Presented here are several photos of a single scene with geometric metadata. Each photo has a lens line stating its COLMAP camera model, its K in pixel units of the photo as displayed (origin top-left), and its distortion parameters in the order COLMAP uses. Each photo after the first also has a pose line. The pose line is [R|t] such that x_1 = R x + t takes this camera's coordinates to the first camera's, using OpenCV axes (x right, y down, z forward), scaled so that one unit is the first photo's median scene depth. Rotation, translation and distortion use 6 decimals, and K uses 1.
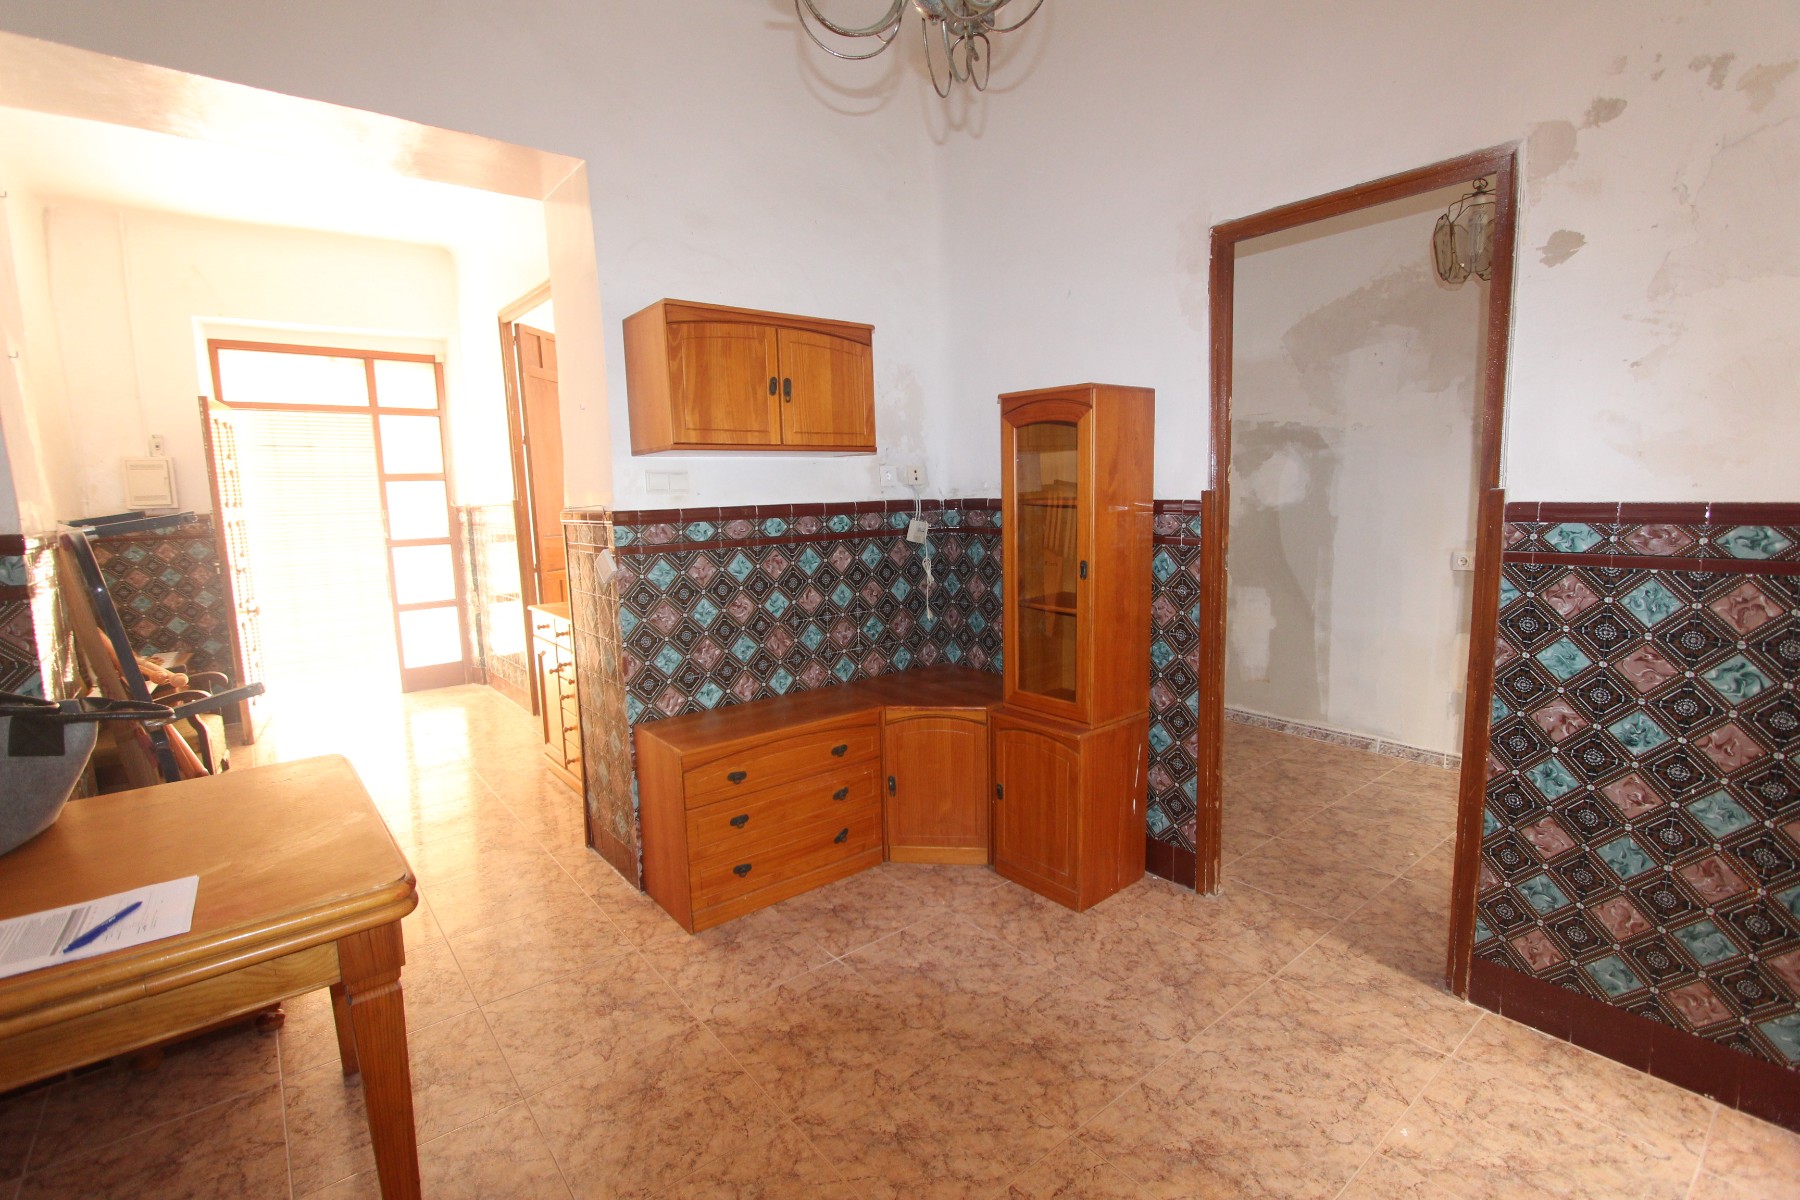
lens RADIAL K [[848.4, 0, 905.7], [0, 848.4, 600.7], [0, 0, 1]] dist [-0.011489, 0.001339]
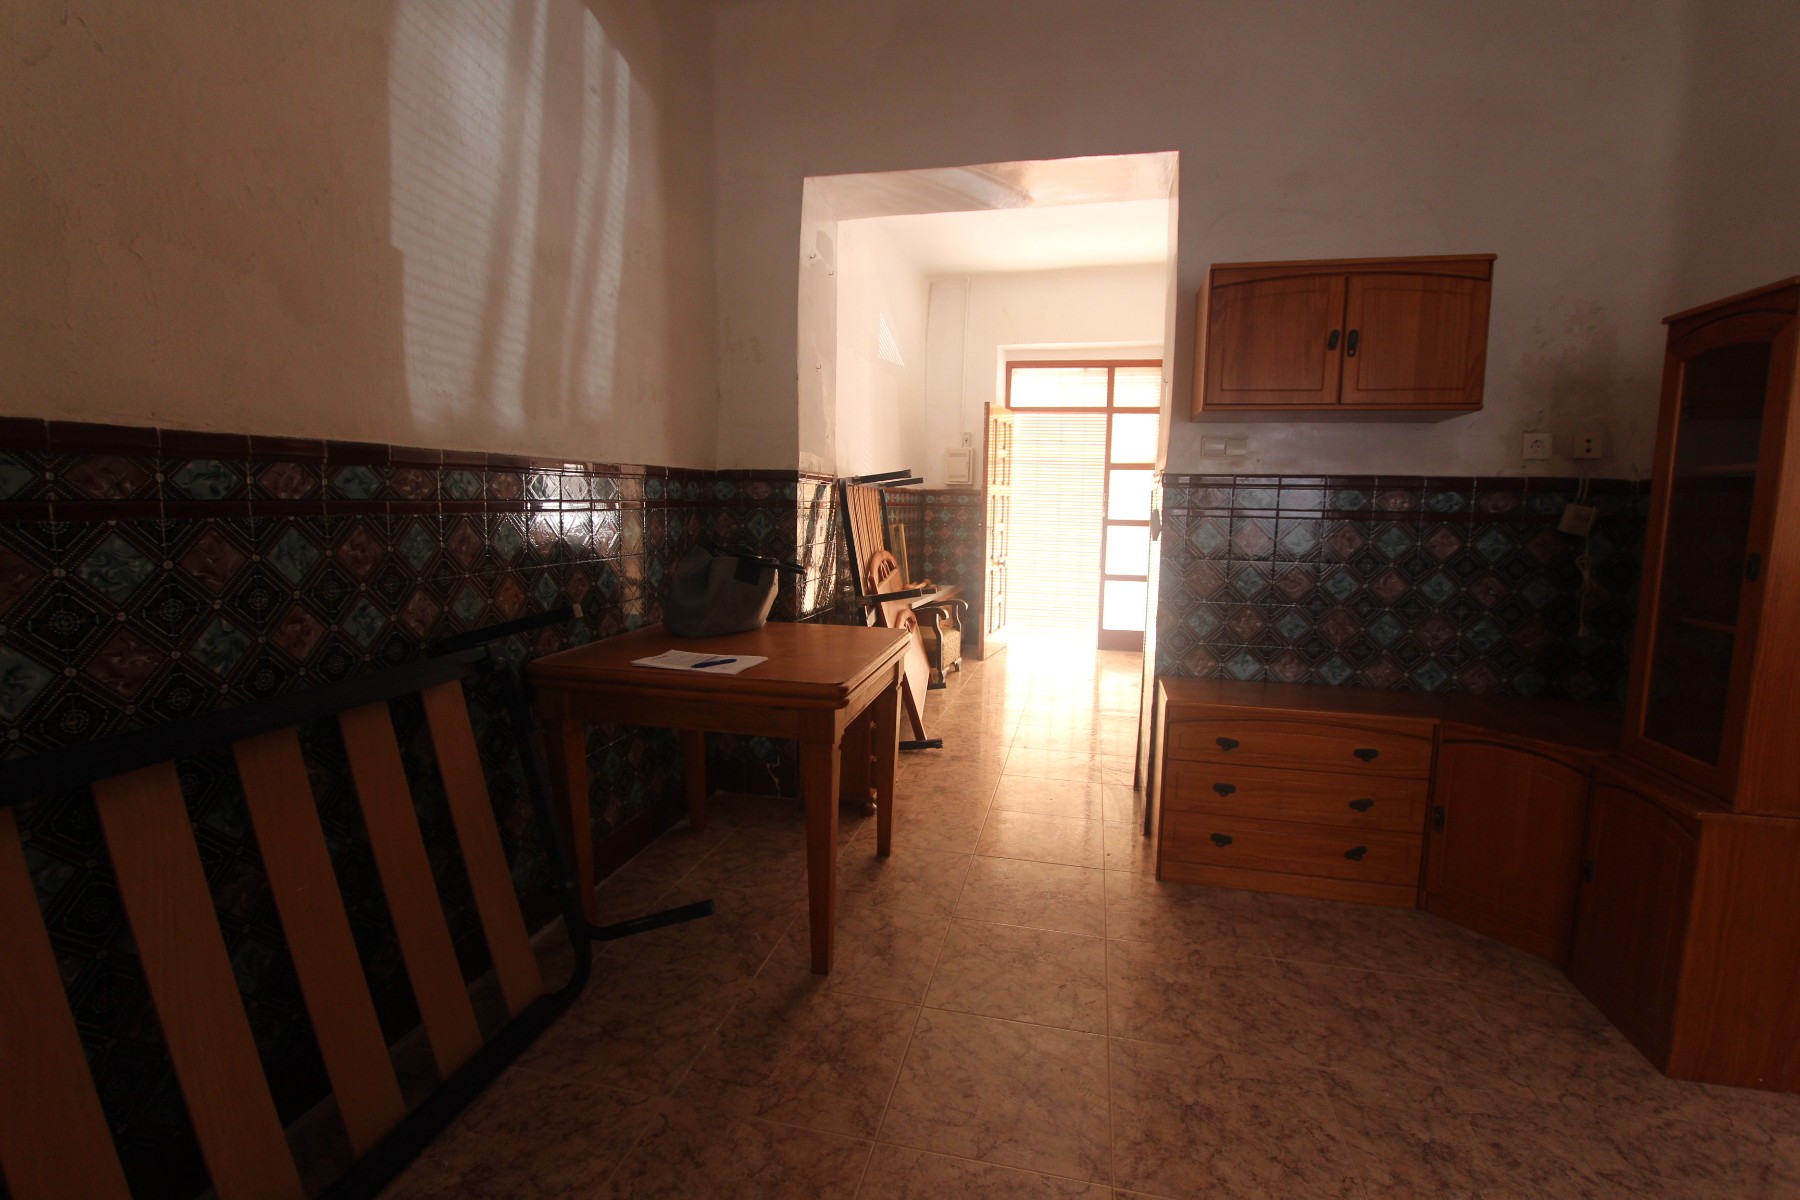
lens RADIAL K [[848.4, 0, 889.6], [0, 848.4, 600.0], [0, 0, 1]] dist [-0.011489, 0.001339]
pose [[0.602141, 0.124825, -0.788572, 0.280024], [-0.141277, 0.988775, 0.048639, 0.044891], [0.785791, 0.082120, 0.613016, 0.069356]]
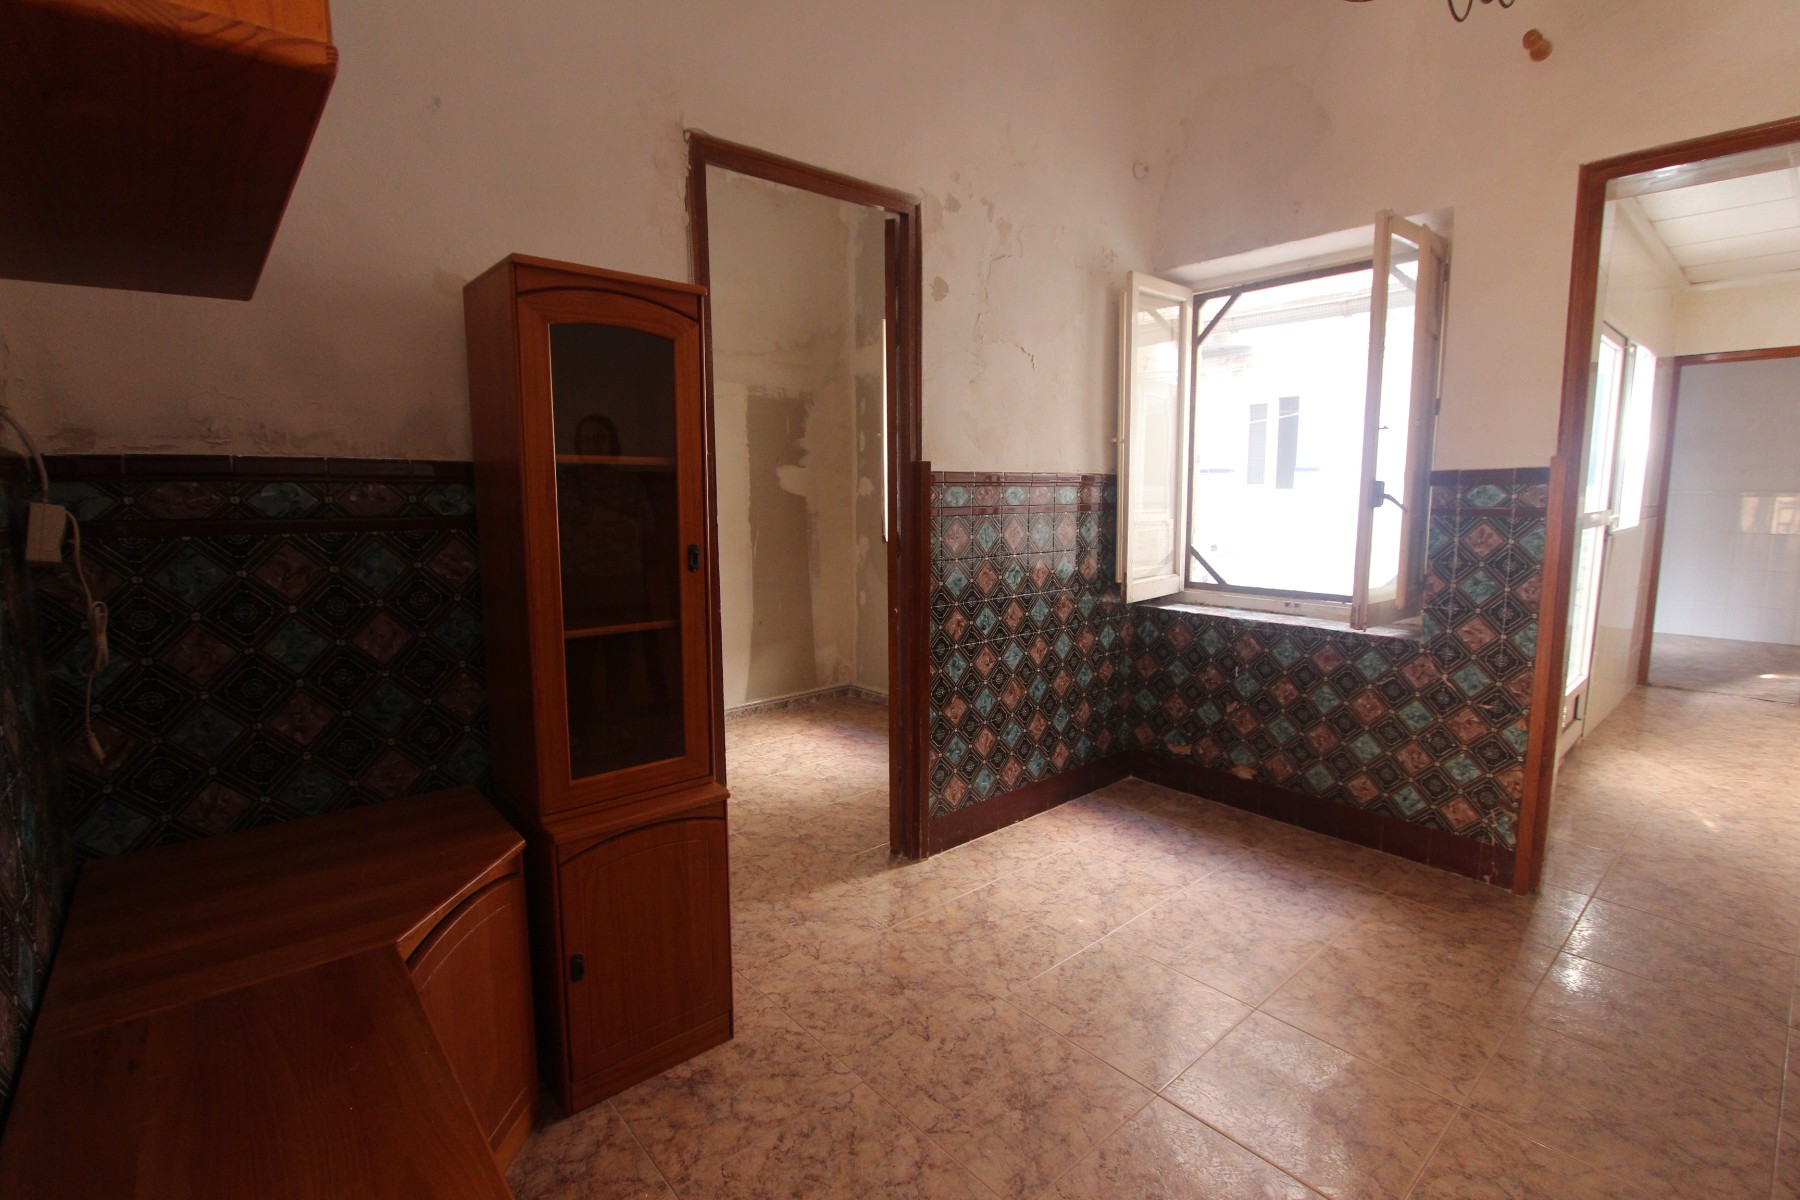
lens RADIAL K [[848.4, 0, 867.9], [0, 848.4, 596.9], [0, 0, 1]] dist [-0.011489, 0.001339]
pose [[-0.028281, -0.106933, 0.993864, -0.425091], [0.137554, 0.984386, 0.109828, -0.055251], [-0.990090, 0.139816, -0.013131, 0.760832]]
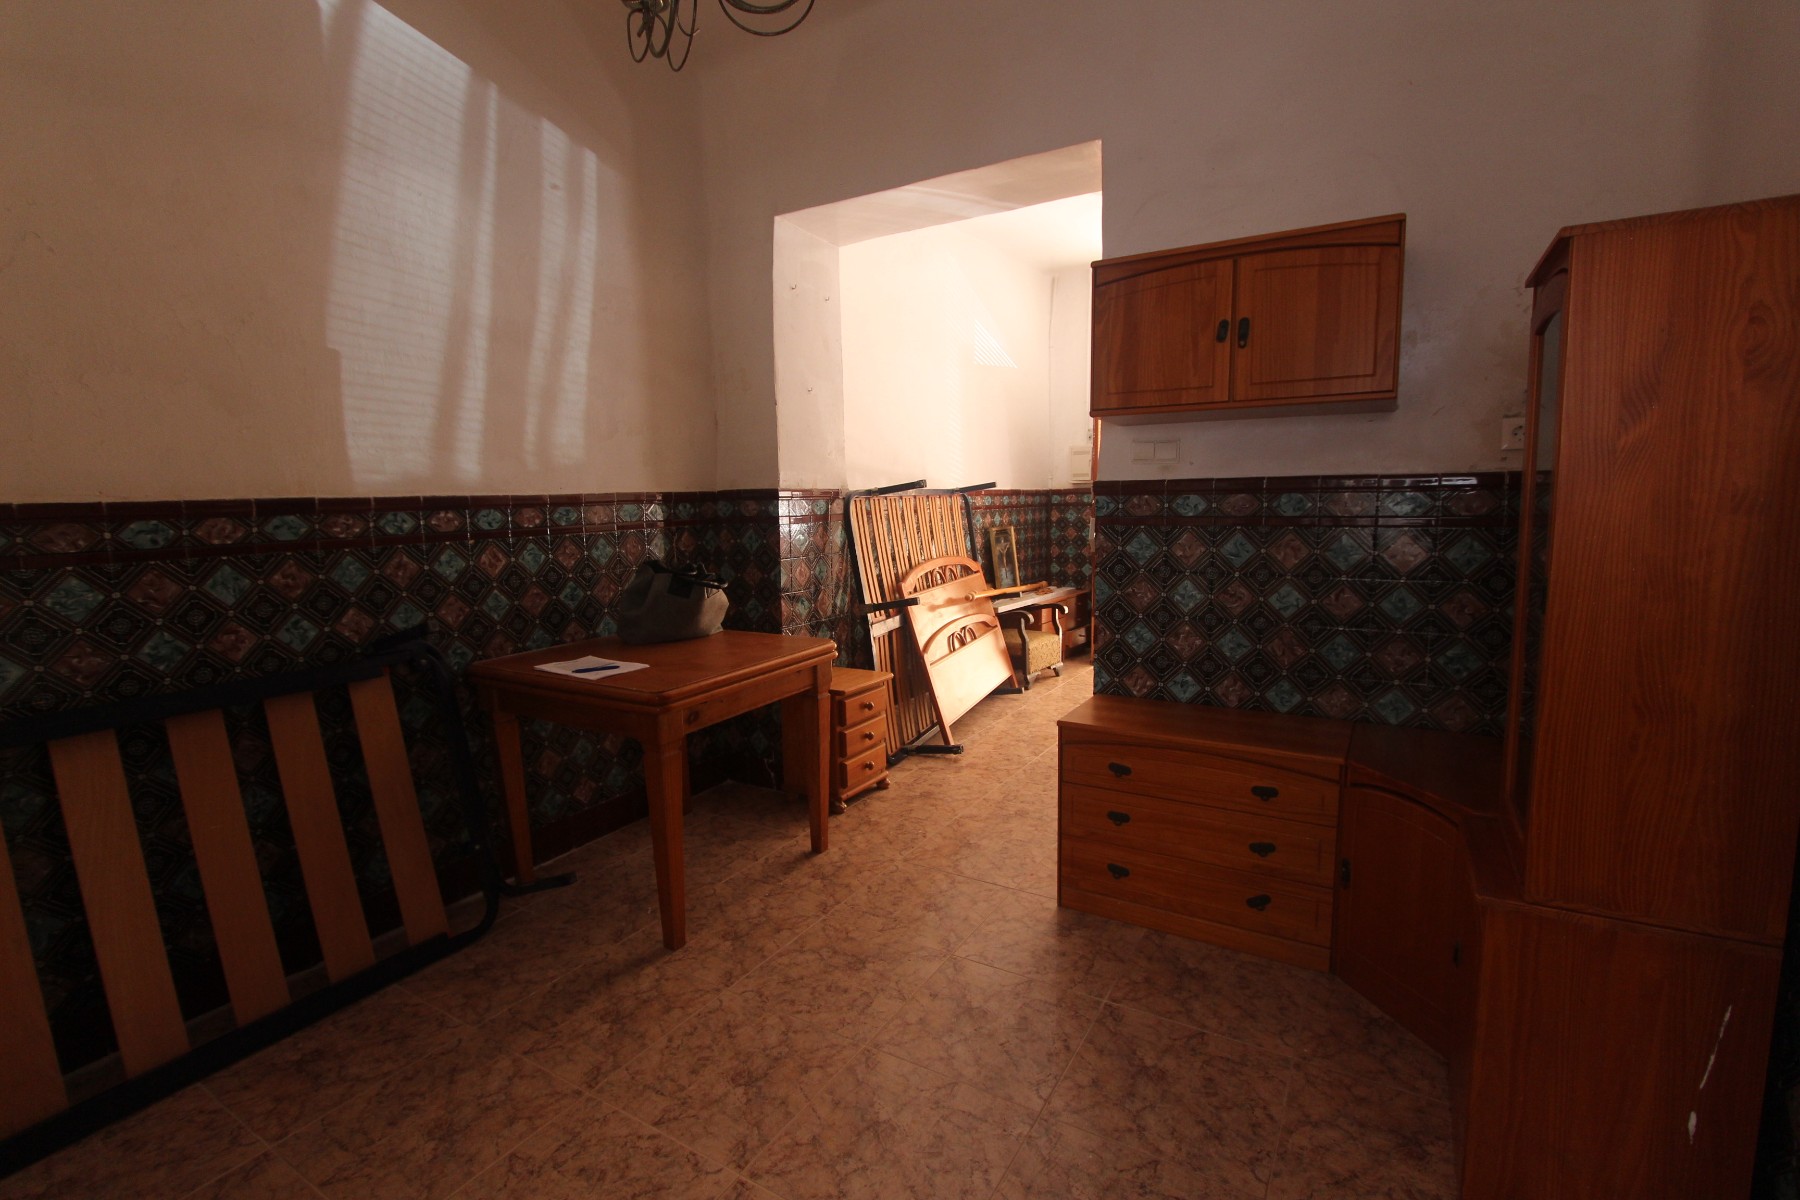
lens RADIAL K [[848.4, 0, 897.4], [0, 848.4, 600.7], [0, 0, 1]] dist [-0.011489, 0.001339]
pose [[0.318109, 0.135109, -0.938378, 0.496970], [-0.121130, 0.987473, 0.101115, -0.033131], [0.940284, 0.081500, 0.330489, 0.398364]]
